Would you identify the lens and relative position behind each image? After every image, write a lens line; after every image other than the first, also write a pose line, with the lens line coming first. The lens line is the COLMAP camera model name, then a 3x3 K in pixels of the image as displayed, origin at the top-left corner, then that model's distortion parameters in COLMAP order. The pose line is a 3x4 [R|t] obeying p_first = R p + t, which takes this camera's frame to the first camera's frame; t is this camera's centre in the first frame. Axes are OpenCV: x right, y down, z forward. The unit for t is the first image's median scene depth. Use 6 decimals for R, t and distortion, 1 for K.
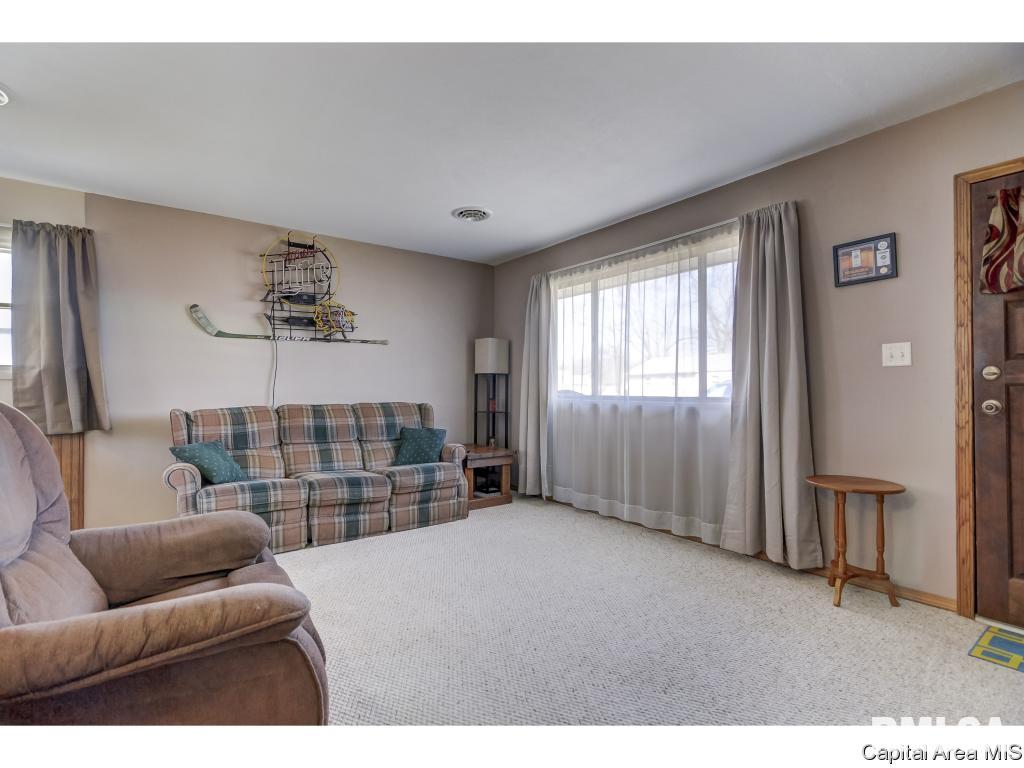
lens RADIAL K [[489.8, 0, 503.1], [0, 489.8, 382.7], [0, 0, 1]] dist [0.011349, -0.008168]
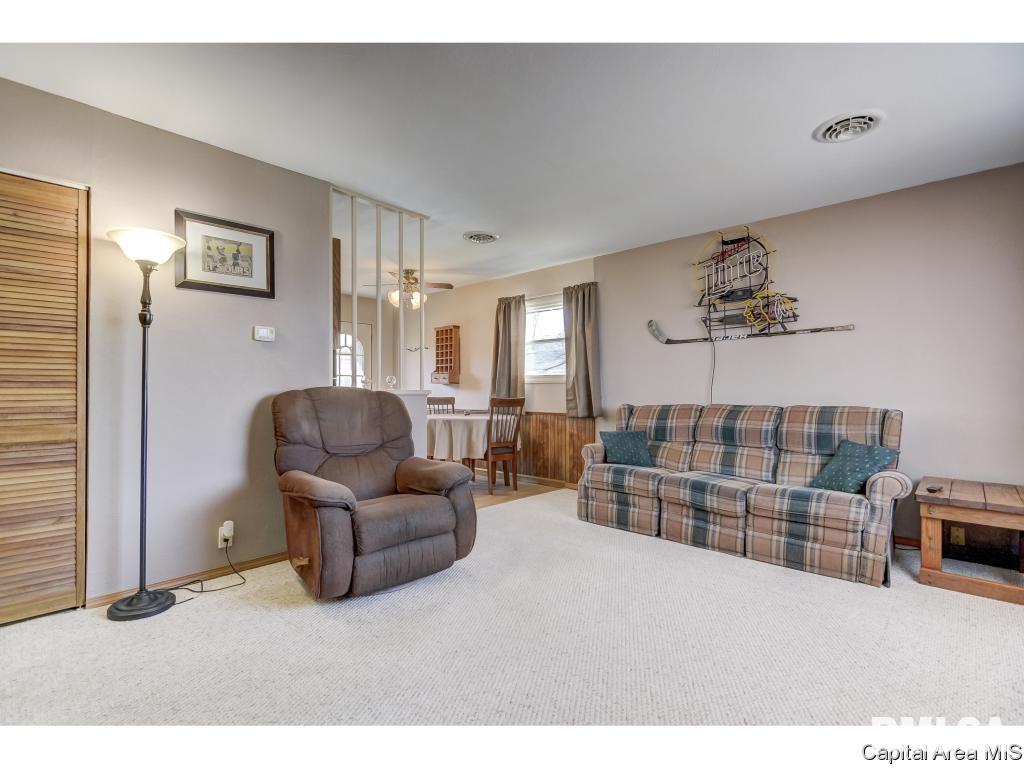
lens RADIAL K [[489.8, 0, 503.1], [0, 489.8, 382.7], [0, 0, 1]] dist [0.011349, -0.008168]
pose [[0.172933, -0.012437, -0.984855, 0.545512], [0.010194, 0.999889, -0.010837, 0.008018], [0.984881, -0.008165, 0.173041, 0.446417]]
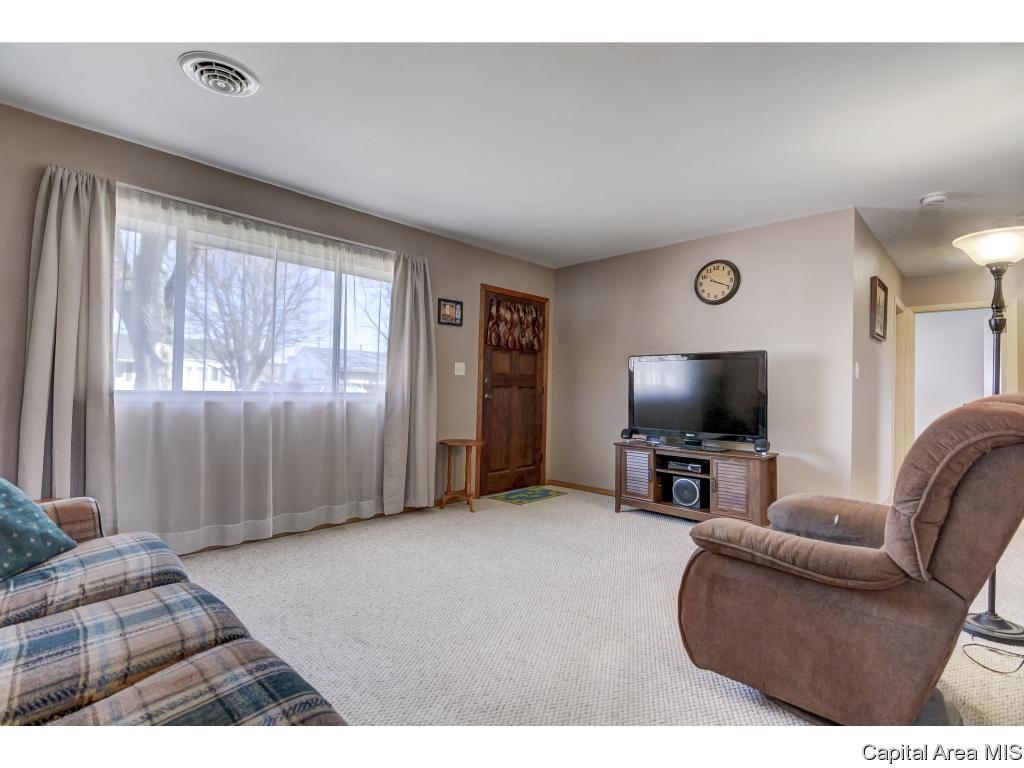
lens RADIAL K [[489.8, 0, 503.1], [0, 489.8, 382.7], [0, 0, 1]] dist [0.011349, -0.008168]
pose [[-0.166517, 0.011924, 0.985967, -0.720786], [-0.032183, 0.999328, -0.017521, 0.014697], [-0.985513, -0.034649, -0.166021, 0.810299]]
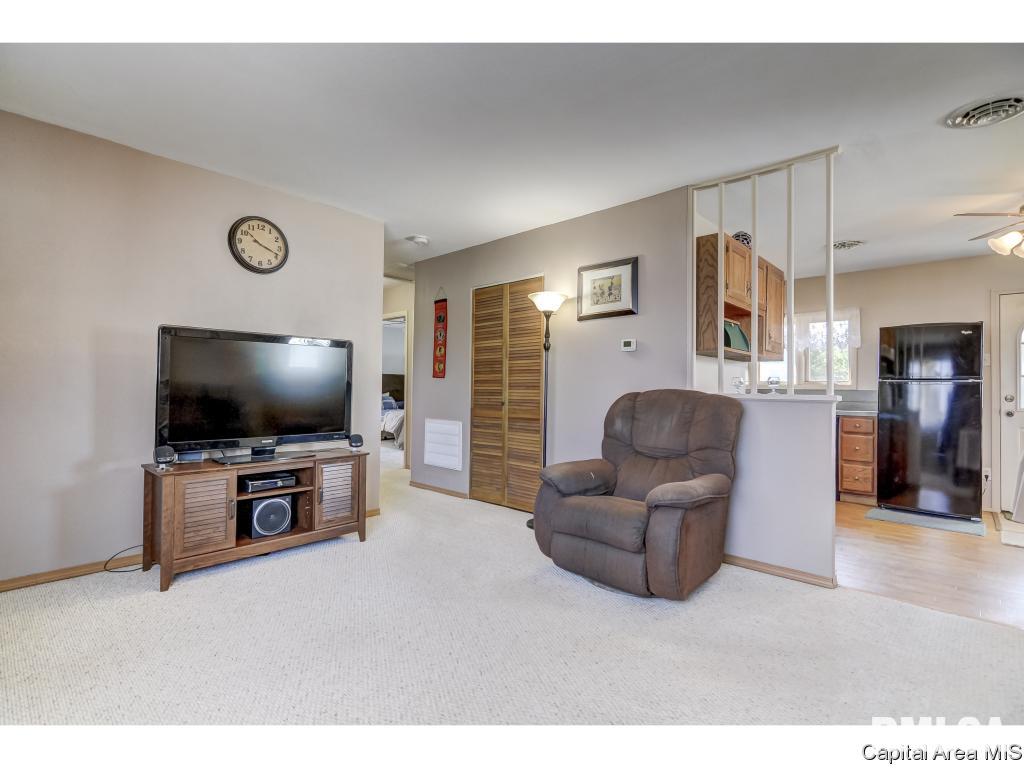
lens RADIAL K [[489.8, 0, 503.1], [0, 489.8, 382.7], [0, 0, 1]] dist [0.011349, -0.008168]
pose [[-0.983858, -0.015967, -0.178238, 0.085674], [-0.011400, 0.999581, -0.026615, 0.017198], [0.178589, -0.024153, -0.983627, 1.121380]]
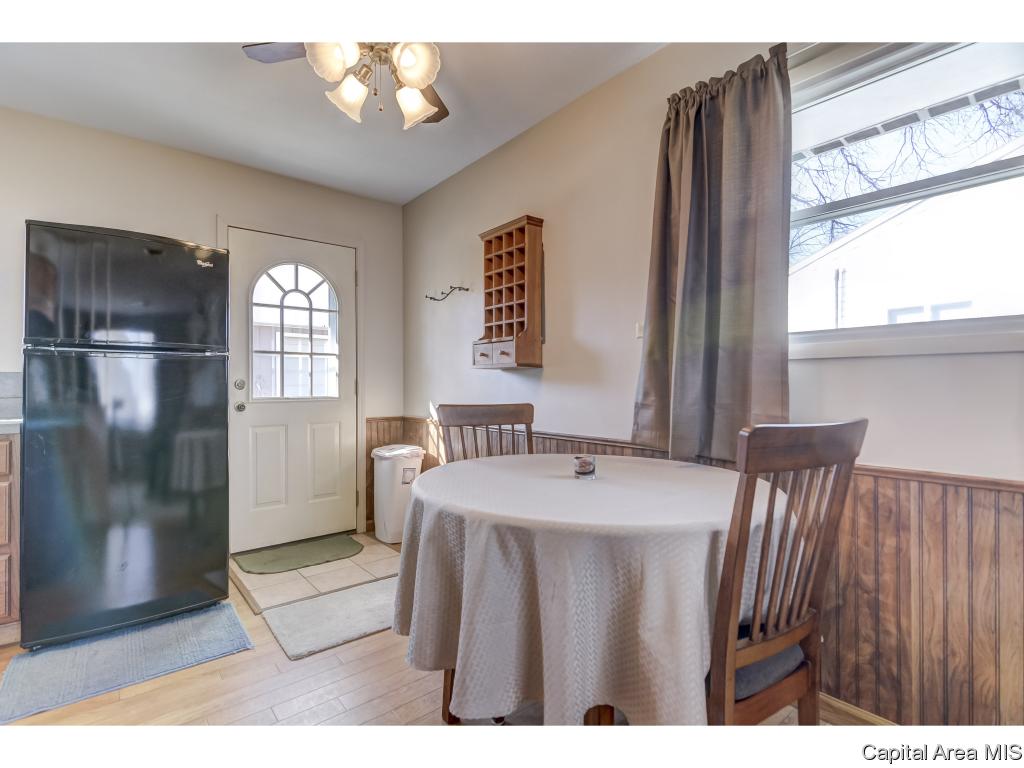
lens RADIAL K [[489.8, 0, 503.1], [0, 489.8, 382.7], [0, 0, 1]] dist [0.011349, -0.008168]
pose [[0.043817, 0.000592, -0.999039, -0.571007], [0.012224, 0.999925, 0.001128, 0.010900], [0.998965, -0.012262, 0.043807, 0.512093]]
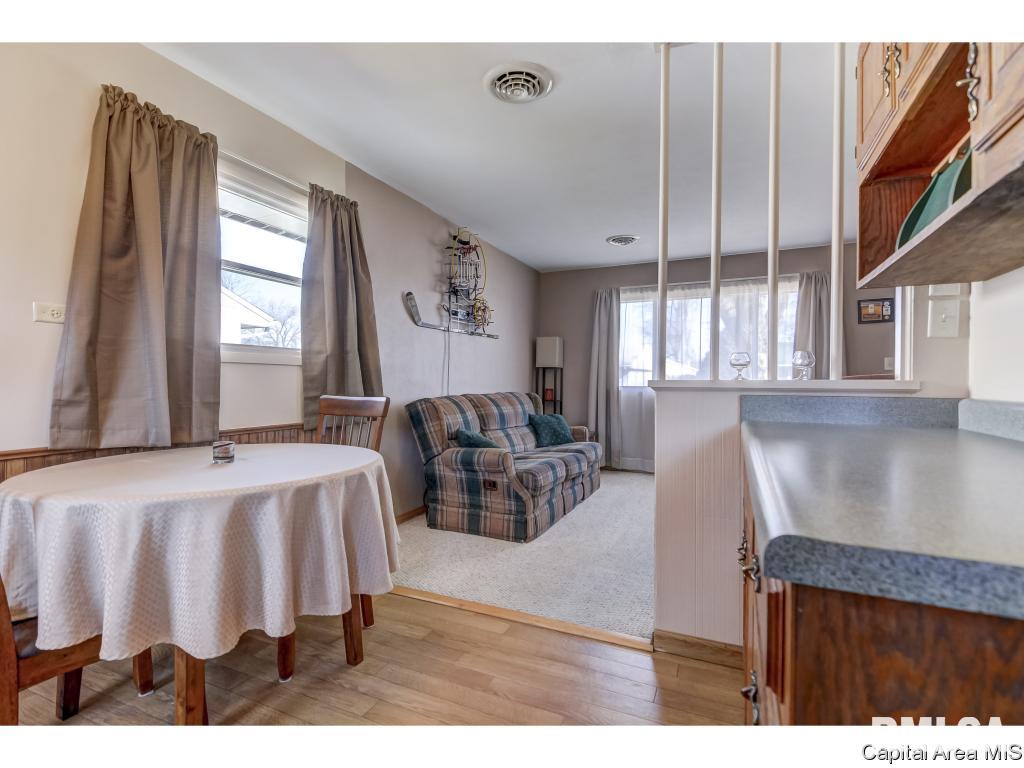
lens RADIAL K [[489.8, 0, 503.1], [0, 489.8, 382.7], [0, 0, 1]] dist [0.011349, -0.008168]
pose [[0.876113, 0.004596, 0.482085, -0.987792], [-0.011589, 0.999866, 0.011529, 0.008791], [-0.481967, -0.015687, 0.876049, 0.054323]]
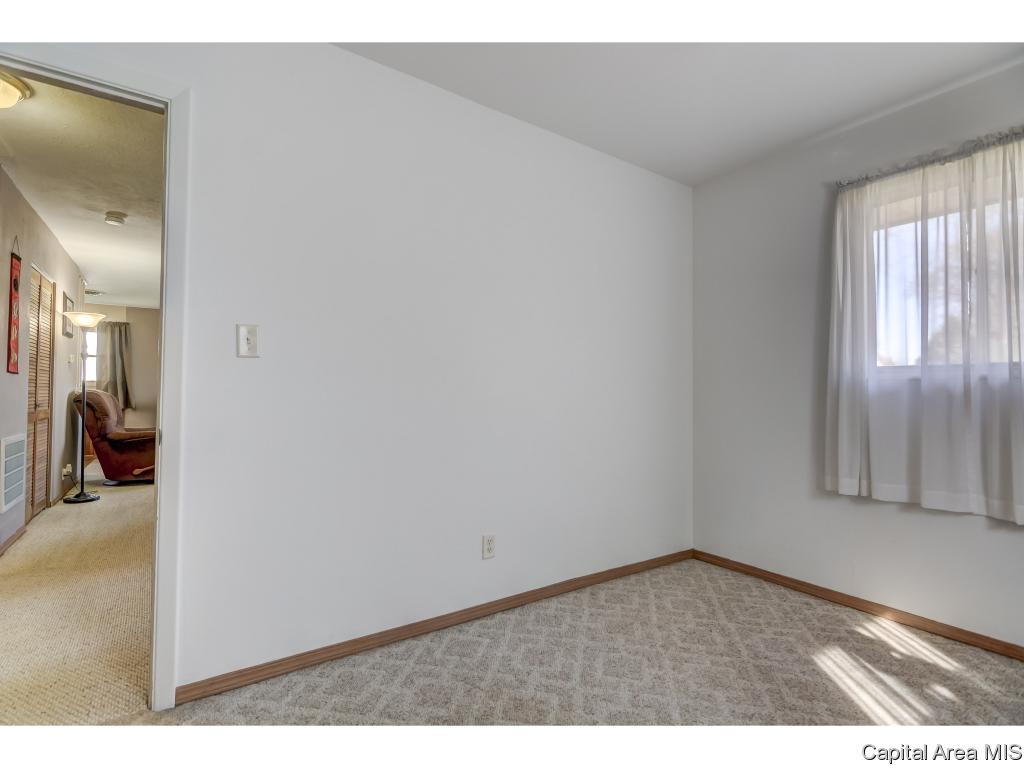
lens RADIAL K [[493.8, 0, 508.1], [0, 493.8, 384.1], [0, 0, 1]] dist [0.013082, -0.008515]
pose [[0.999451, 0.007871, -0.032183, 1.004335], [-0.008180, 0.999922, -0.009454, -0.009795], [0.032106, 0.009712, 0.999437, -1.248767]]
